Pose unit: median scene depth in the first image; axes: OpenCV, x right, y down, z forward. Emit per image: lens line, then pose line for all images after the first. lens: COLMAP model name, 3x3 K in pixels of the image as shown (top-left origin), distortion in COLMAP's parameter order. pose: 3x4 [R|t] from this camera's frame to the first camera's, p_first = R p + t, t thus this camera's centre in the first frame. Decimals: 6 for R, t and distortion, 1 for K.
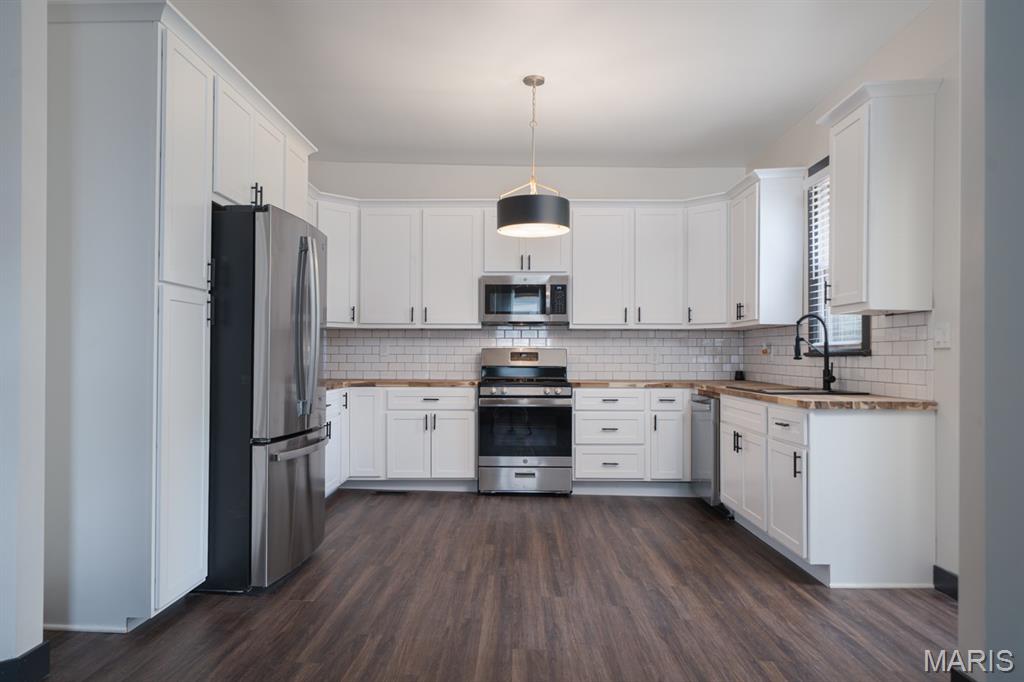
lens RADIAL K [[689.0, 0, 513.7], [0, 689.0, 369.6], [0, 0, 1]] dist [0.001289, 0.000236]
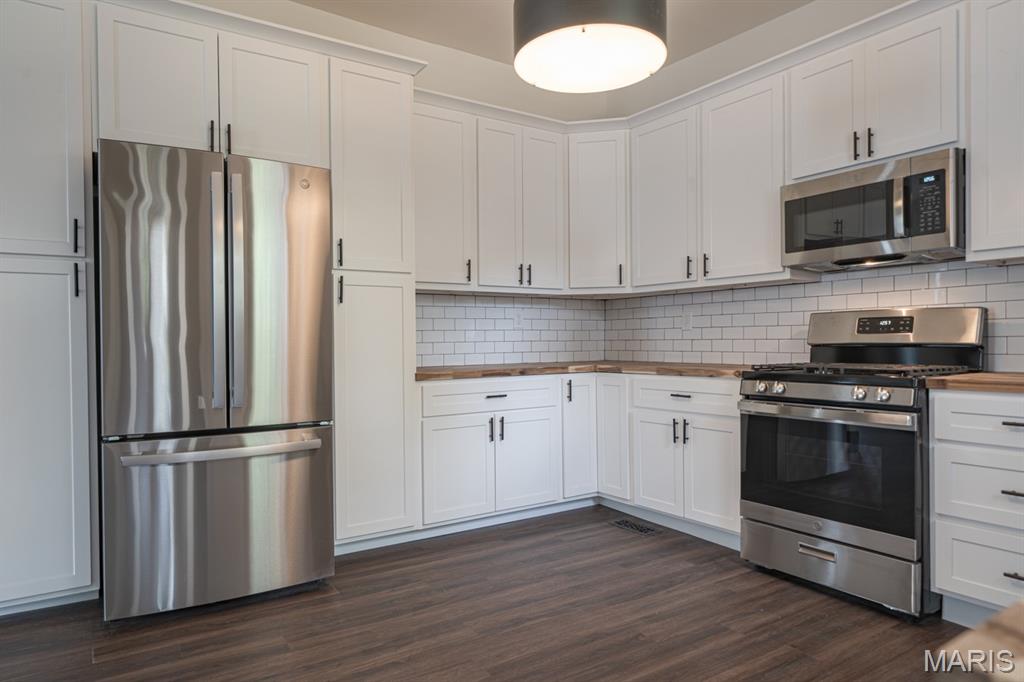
lens RADIAL K [[635.9, 0, 510.9], [0, 635.9, 354.5], [0, 0, 1]] dist [0.001131, 0.001074]
pose [[0.563284, 0.009377, -0.826210, 0.281331], [-0.002590, 0.999951, 0.009584, -0.000473], [0.826259, -0.003259, 0.563280, 0.536832]]
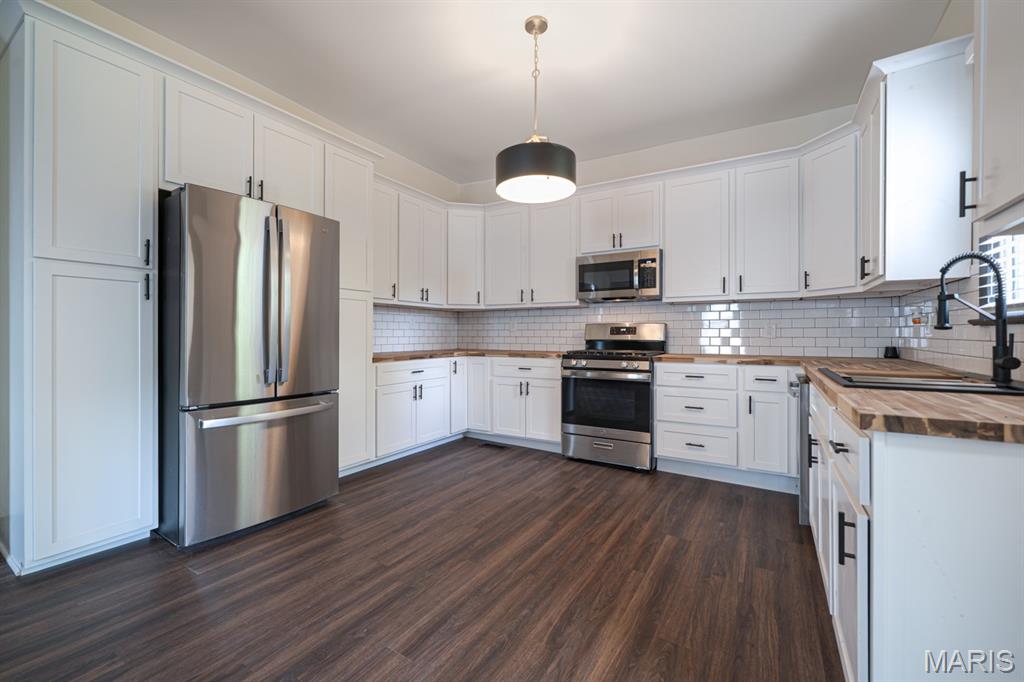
lens RADIAL K [[428.2, 0, 512.0], [0, 428.2, 341.0], [0, 0, 1]] dist [-0.000901, -0.000188]
pose [[0.862136, 0.004733, -0.506655, 0.221095], [-0.007364, 0.999968, -0.003190, 0.000018], [0.506624, 0.006481, 0.862143, 0.379516]]
